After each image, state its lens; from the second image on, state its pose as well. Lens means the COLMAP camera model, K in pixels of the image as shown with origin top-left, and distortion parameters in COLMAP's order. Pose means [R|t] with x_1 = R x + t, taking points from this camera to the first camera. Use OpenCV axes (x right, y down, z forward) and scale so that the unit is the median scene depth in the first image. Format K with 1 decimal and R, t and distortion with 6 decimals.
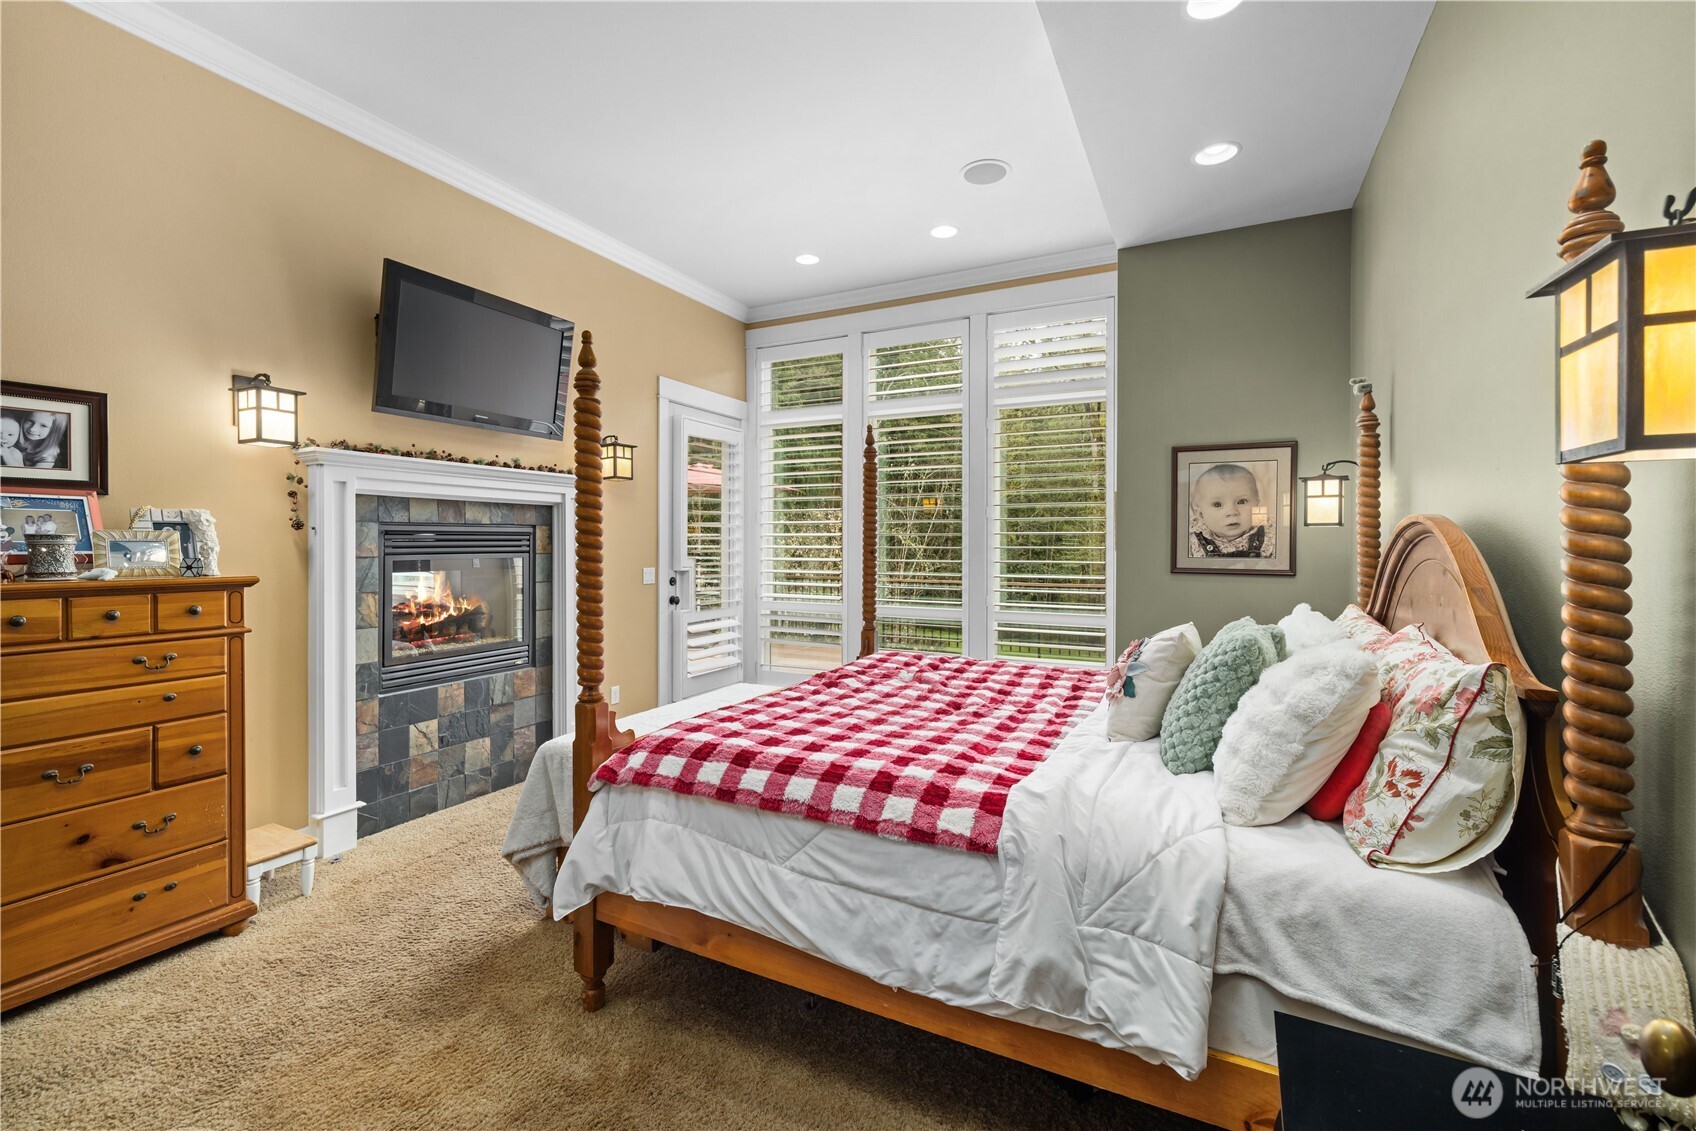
lens RADIAL K [[715.1, 0, 832.3], [0, 715.1, 556.0], [0, 0, 1]] dist [0.001304, 0.000774]
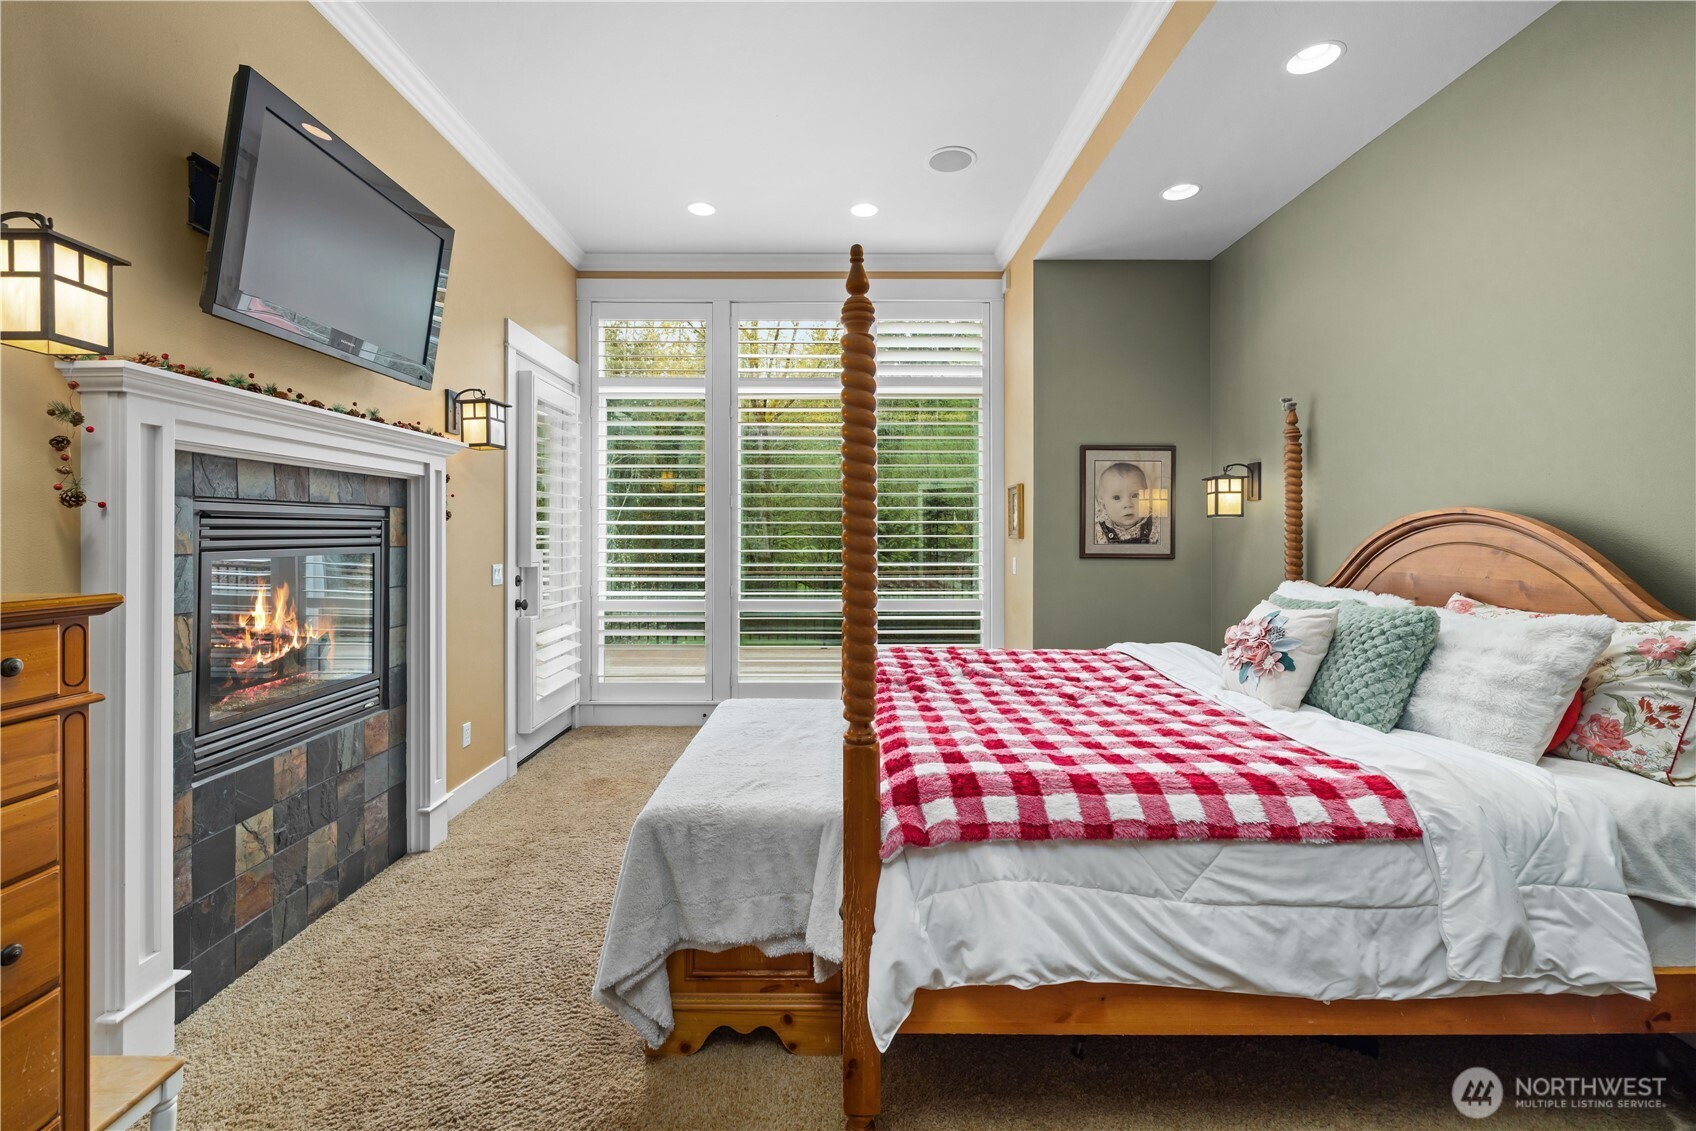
lens RADIAL K [[715.1, 0, 833.6], [0, 715.1, 540.5], [0, 0, 1]] dist [0.001304, 0.000774]
pose [[0.886471, -0.006384, 0.462741, -0.538689], [0.010012, 0.999935, -0.005384, -0.002325], [-0.462677, 0.009406, 0.886477, 0.267514]]
